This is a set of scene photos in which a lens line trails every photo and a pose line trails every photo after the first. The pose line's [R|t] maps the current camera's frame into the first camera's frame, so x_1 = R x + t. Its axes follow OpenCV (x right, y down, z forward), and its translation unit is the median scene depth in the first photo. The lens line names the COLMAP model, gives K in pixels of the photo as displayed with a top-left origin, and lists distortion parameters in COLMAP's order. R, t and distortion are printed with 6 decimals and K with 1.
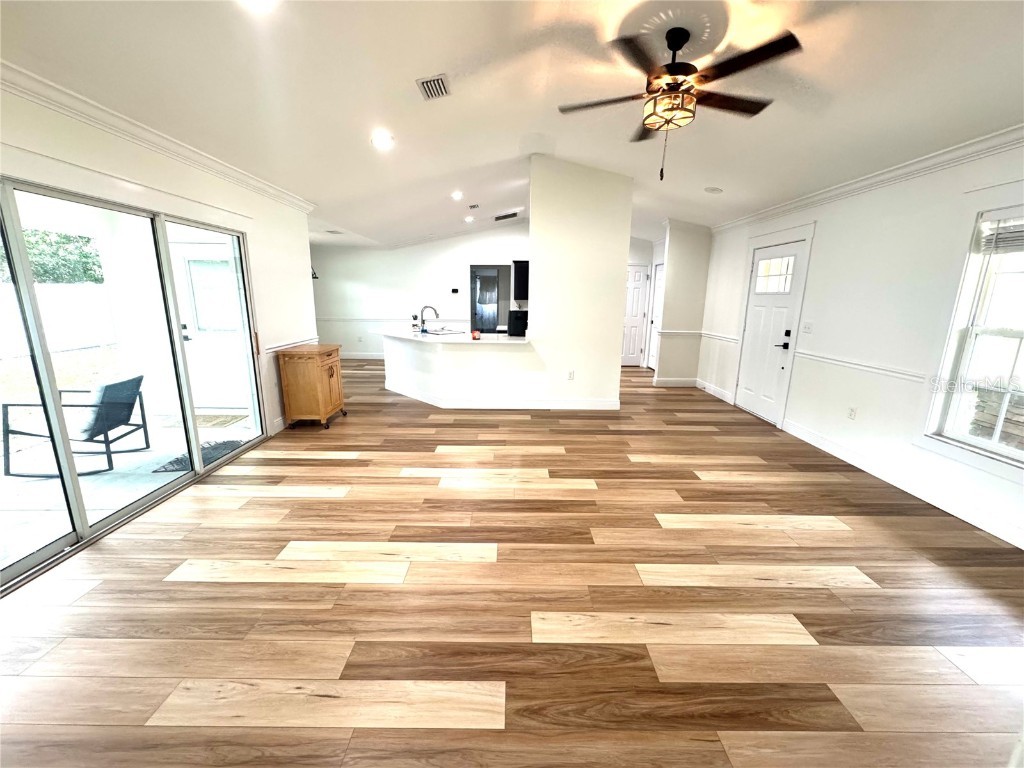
lens RADIAL K [[408.7, 0, 511.1], [0, 408.7, 383.5], [0, 0, 1]] dist [-0.002182, 0.000077]
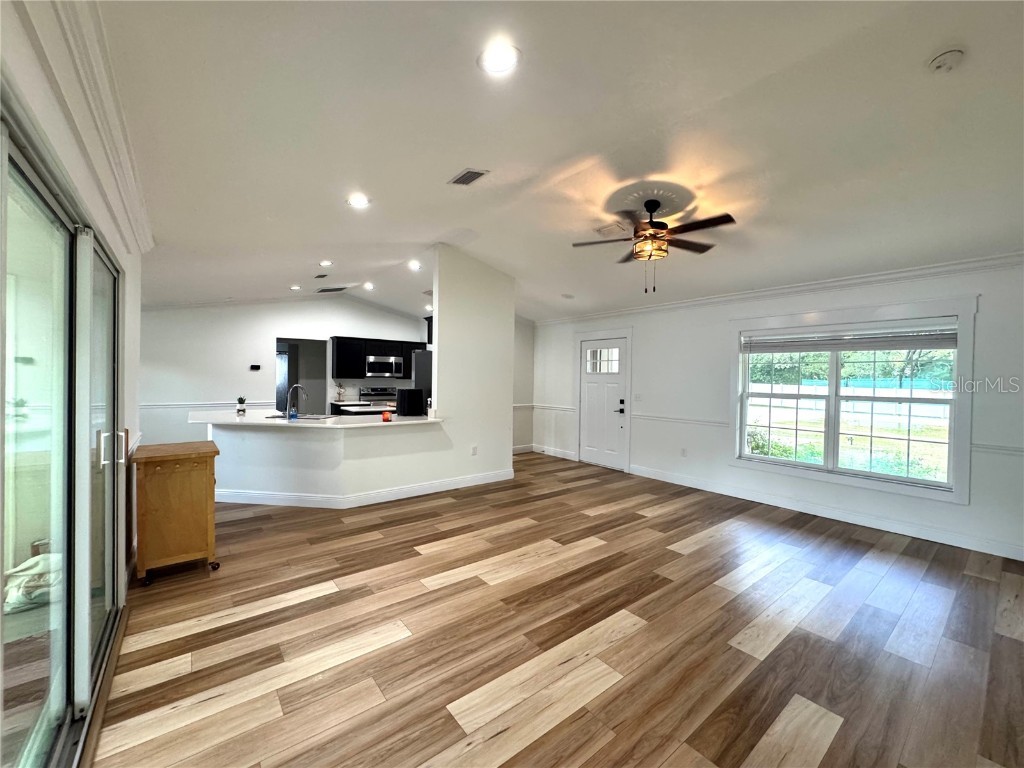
lens RADIAL K [[408.7, 0, 517.4], [0, 408.7, 383.2], [0, 0, 1]] dist [-0.002182, 0.000077]
pose [[0.783577, -0.006126, 0.621265, -0.554079], [0.124235, 0.981301, -0.147017, -0.030327], [-0.608747, 0.192382, 0.769686, 0.166981]]
